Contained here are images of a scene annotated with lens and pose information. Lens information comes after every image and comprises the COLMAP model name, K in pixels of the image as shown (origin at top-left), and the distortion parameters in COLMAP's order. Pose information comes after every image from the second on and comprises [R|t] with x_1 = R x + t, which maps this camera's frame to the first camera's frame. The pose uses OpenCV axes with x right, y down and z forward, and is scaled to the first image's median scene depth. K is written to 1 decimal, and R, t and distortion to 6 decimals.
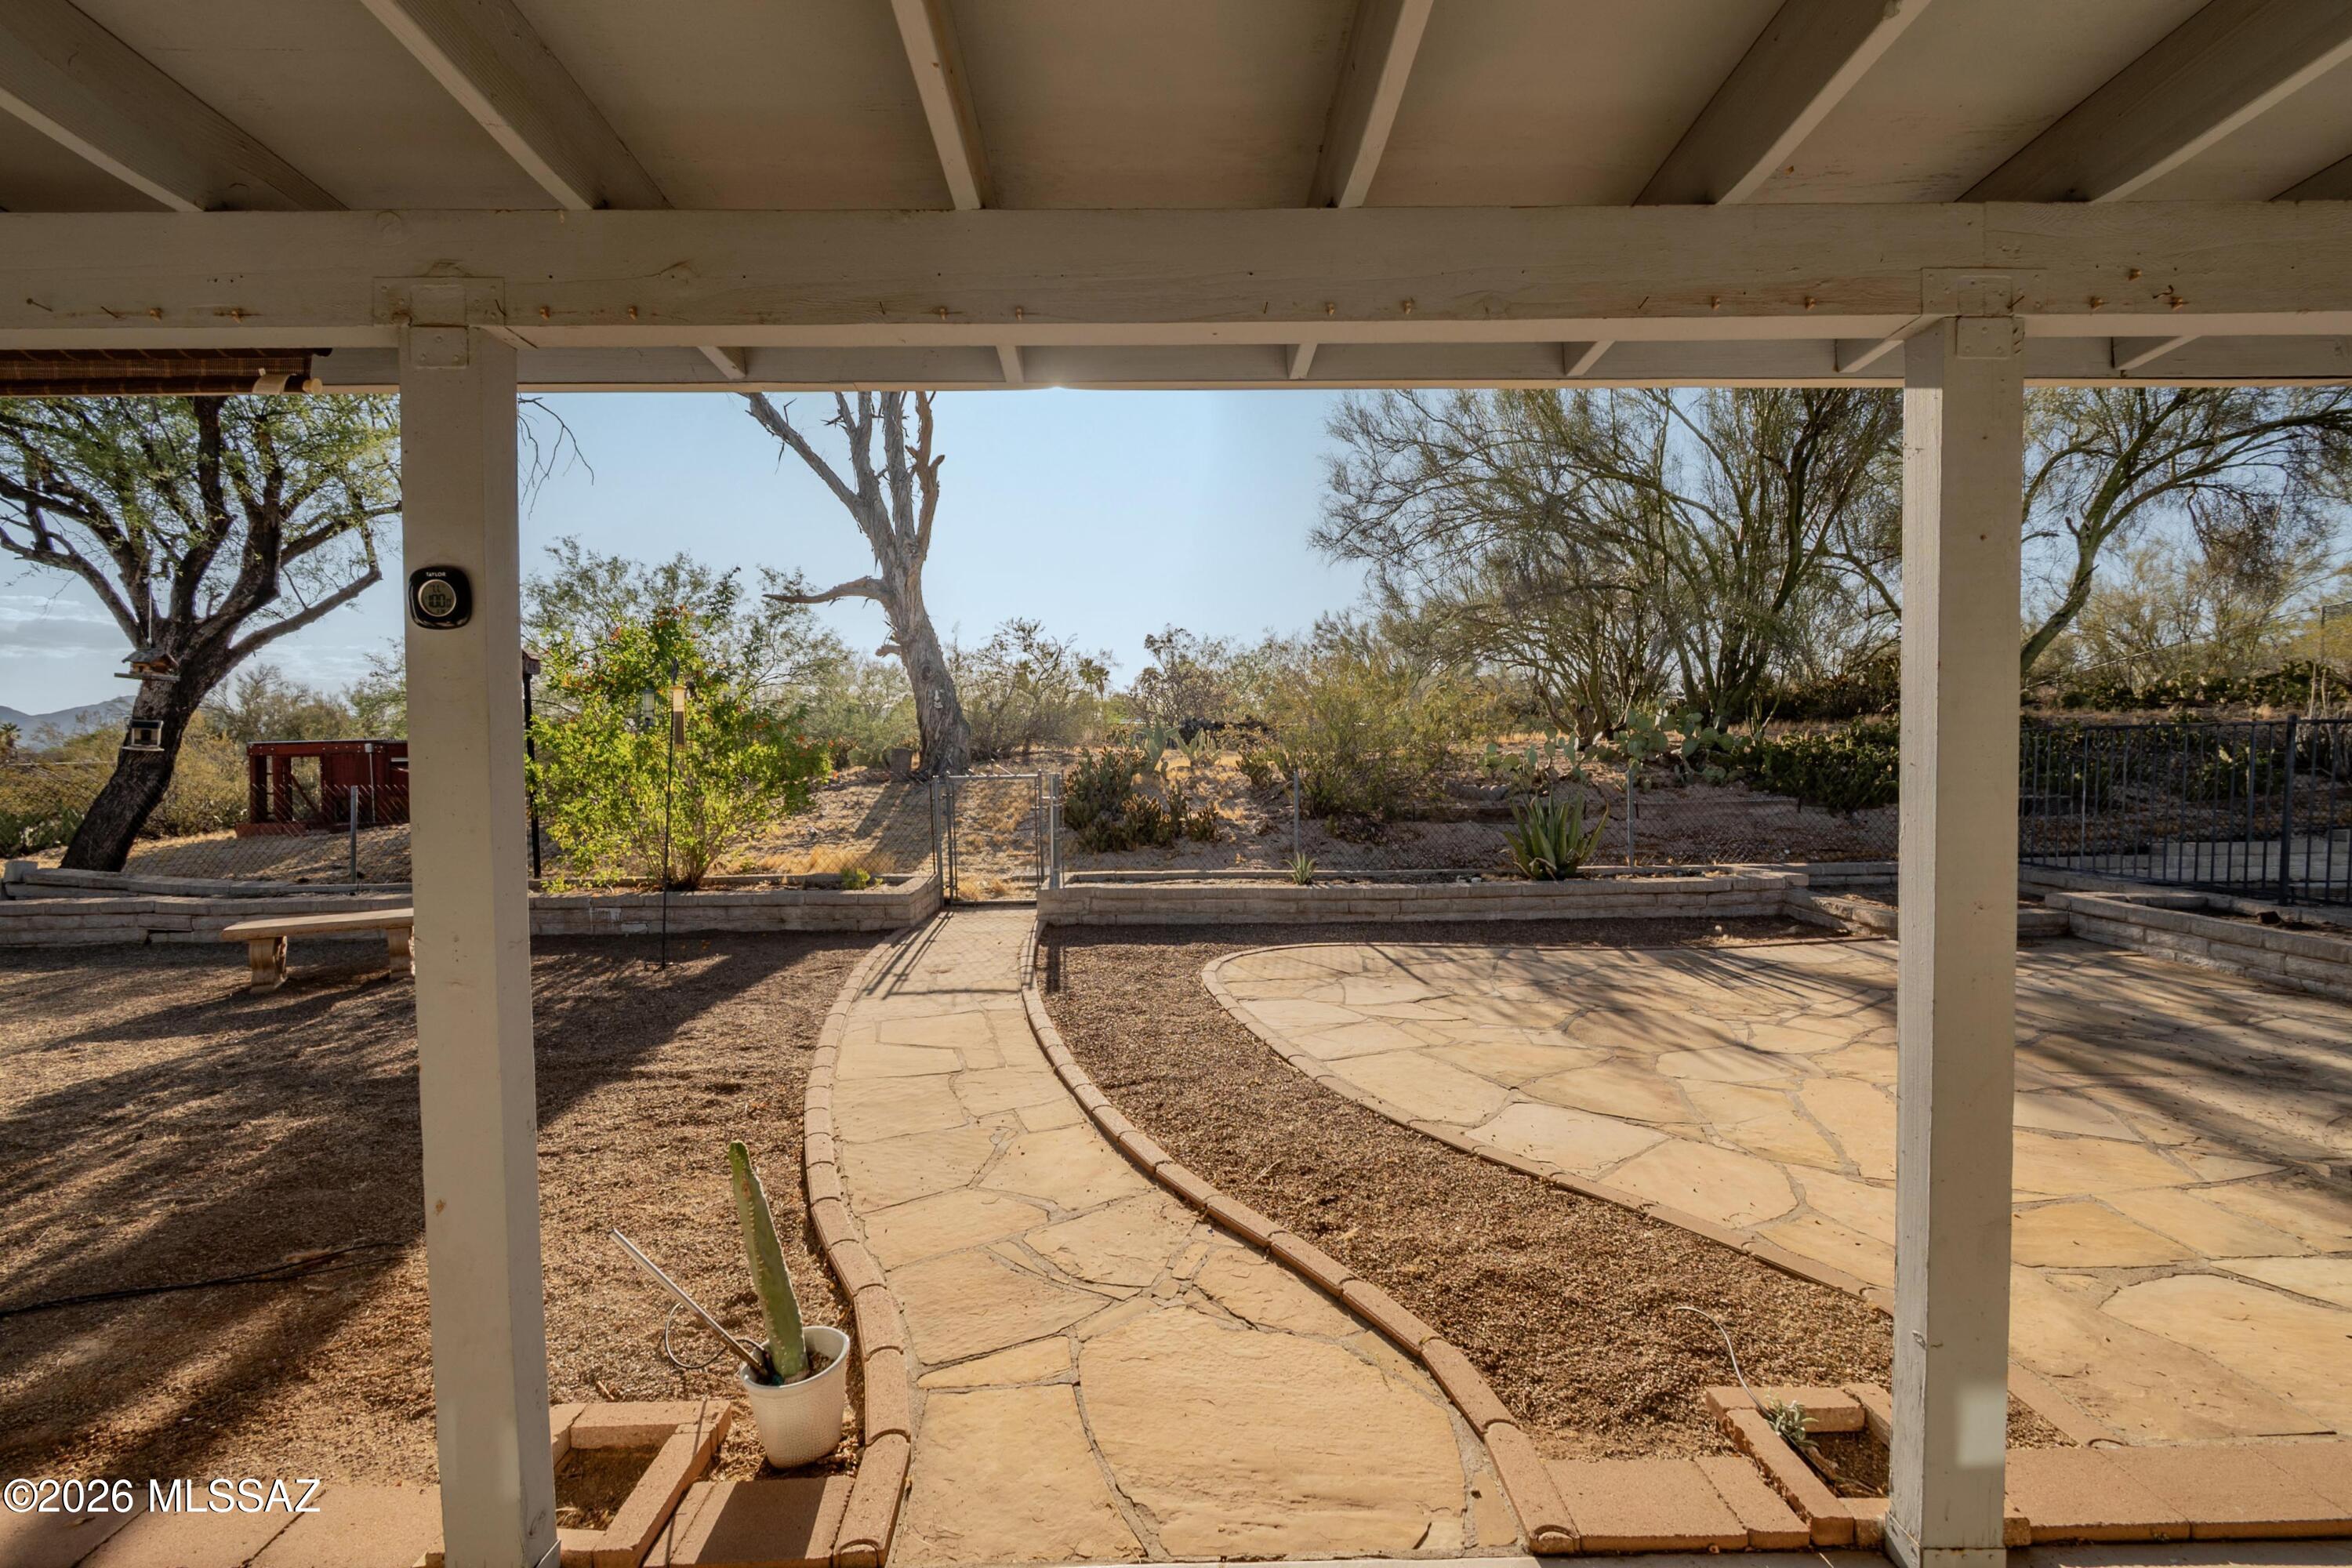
lens RADIAL K [[1044.8, 0, 1173.6], [0, 1044.8, 772.3], [0, 0, 1]] dist [-0.000065, -0.000215]
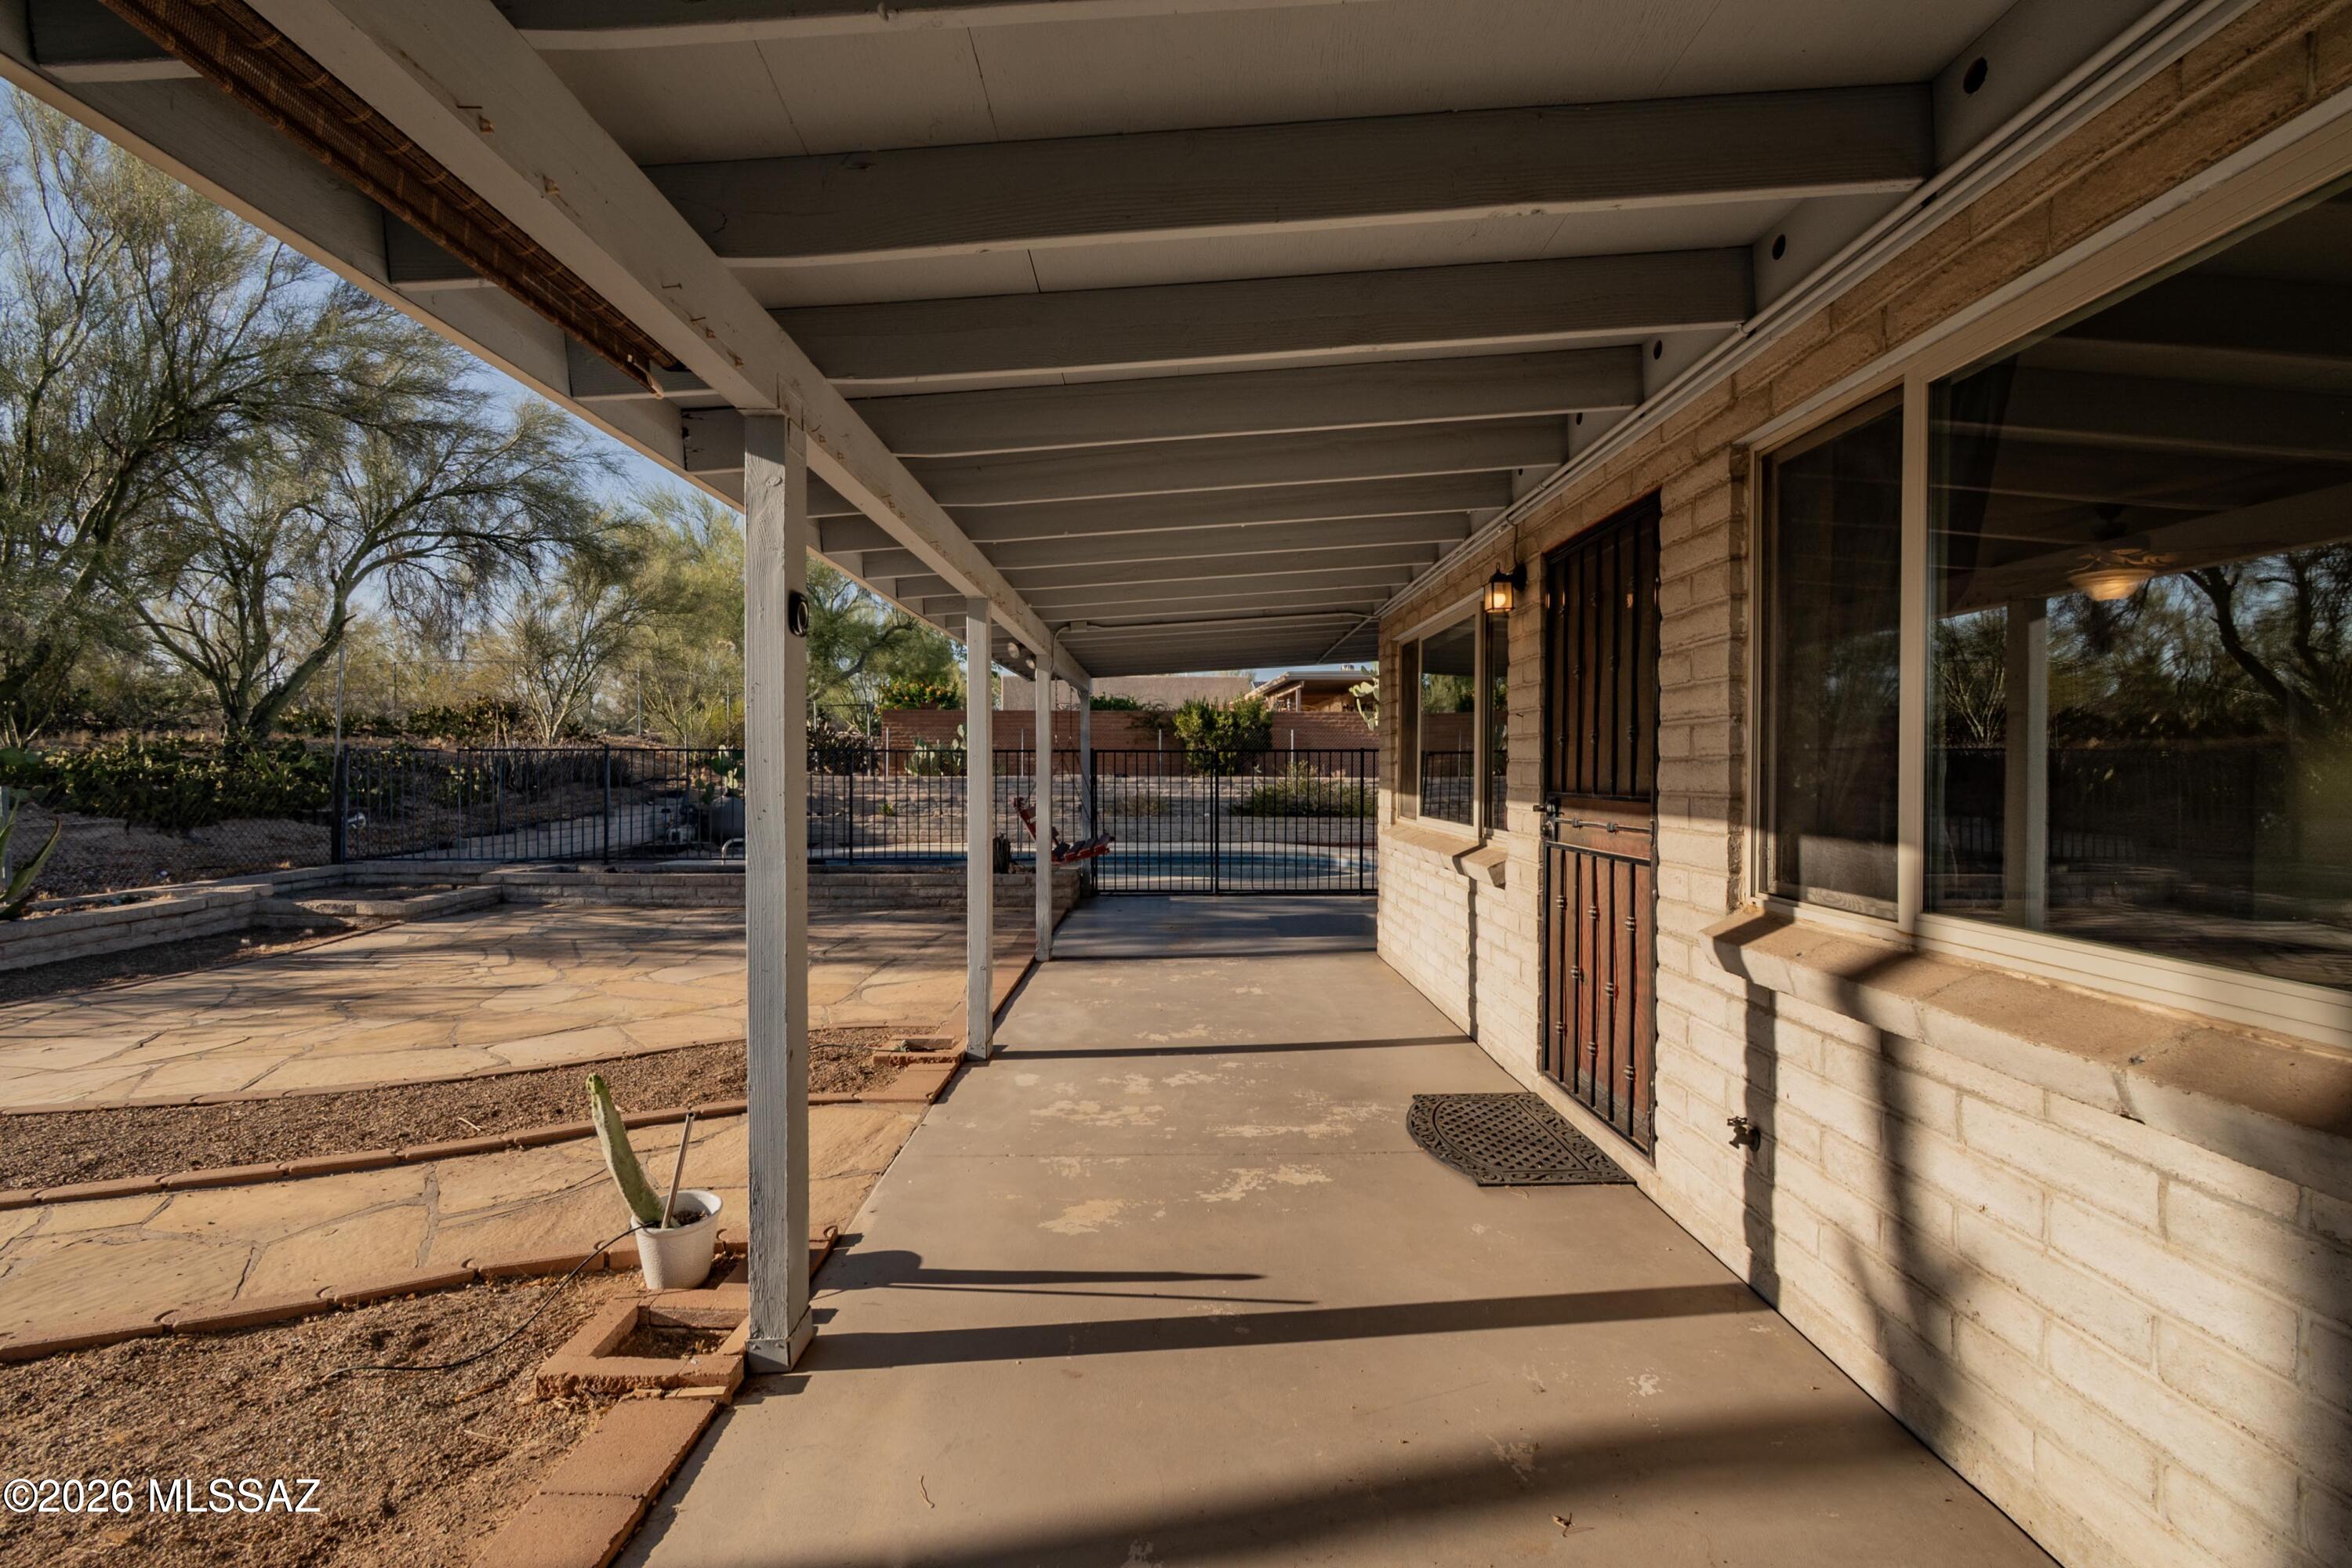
lens RADIAL K [[1044.8, 0, 1164.5], [0, 1044.8, 774.3], [0, 0, 1]] dist [-0.000065, -0.000215]
pose [[0.011932, 0.006649, 0.999907, -0.422610], [0.019989, 0.999776, -0.006887, 0.013958], [-0.999729, 0.020069, 0.011796, 0.102776]]
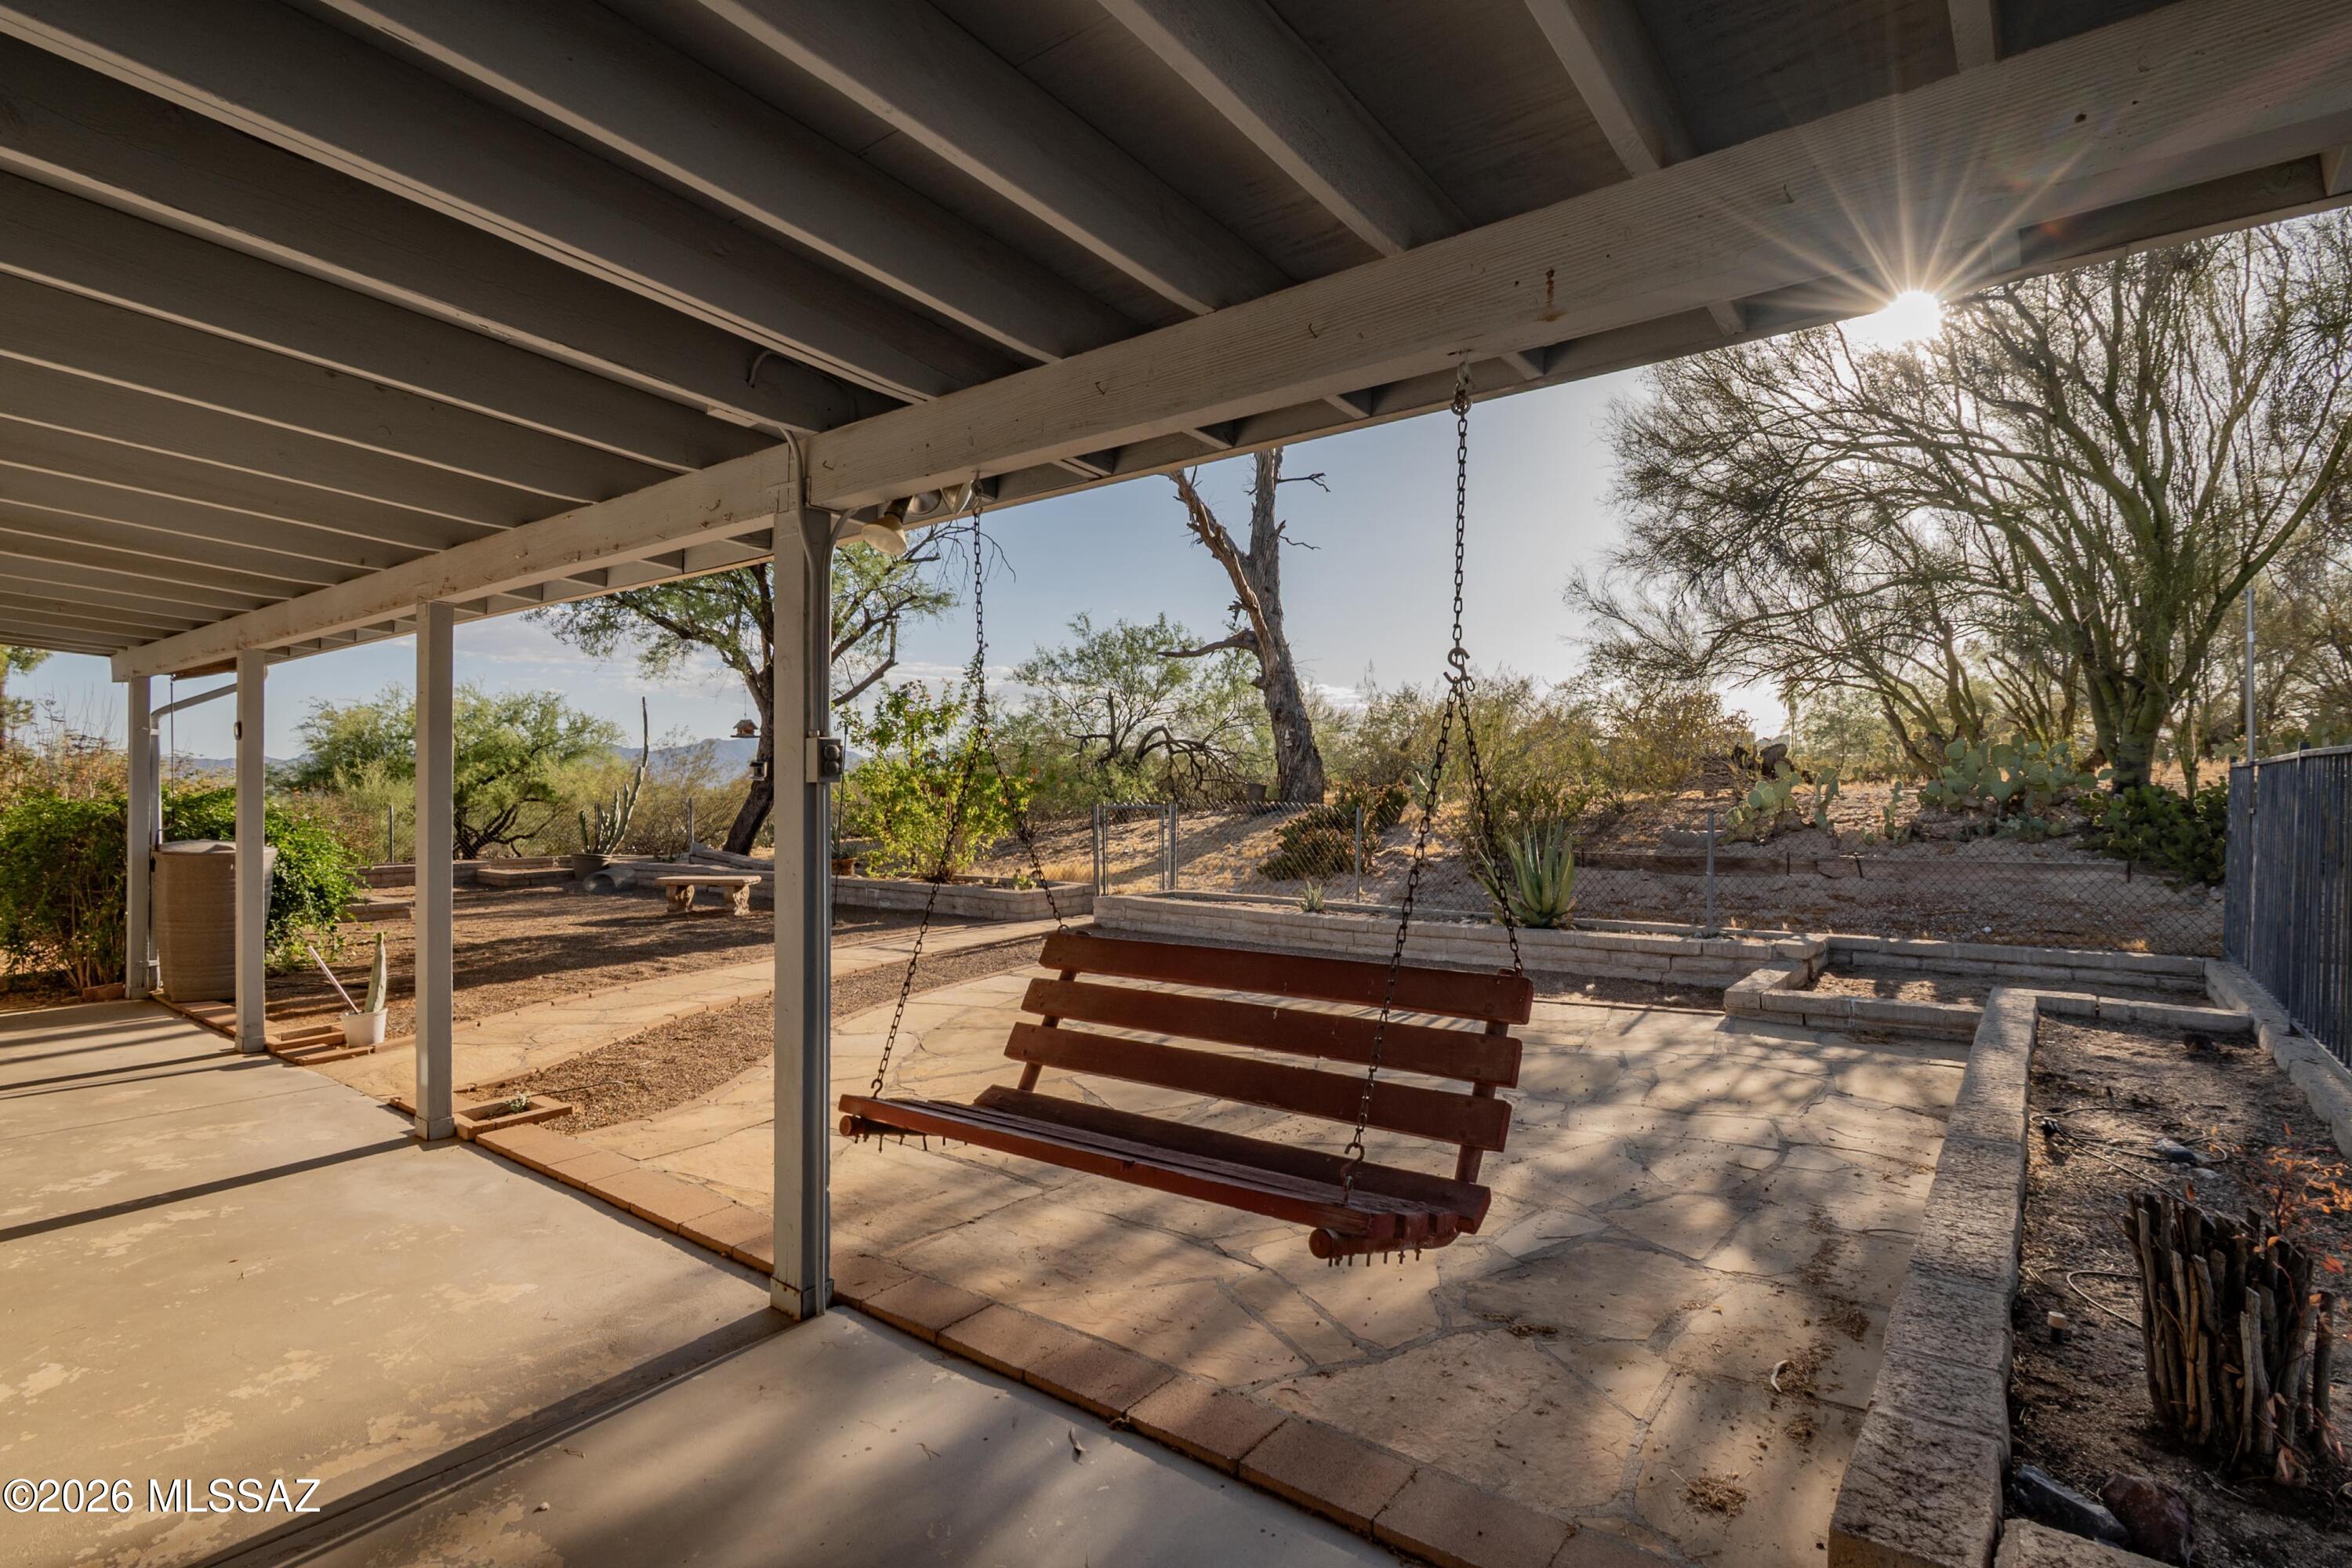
lens RADIAL K [[1137.1, 0, 1170.8], [0, 1137.1, 800.2], [0, 0, 1]] dist [0.006986, 0.000721]
pose [[0.781979, 0.015852, -0.623104, 0.775560], [-0.020832, 0.999783, -0.000709, -0.003085], [0.622957, 0.013535, 0.782139, 0.004961]]
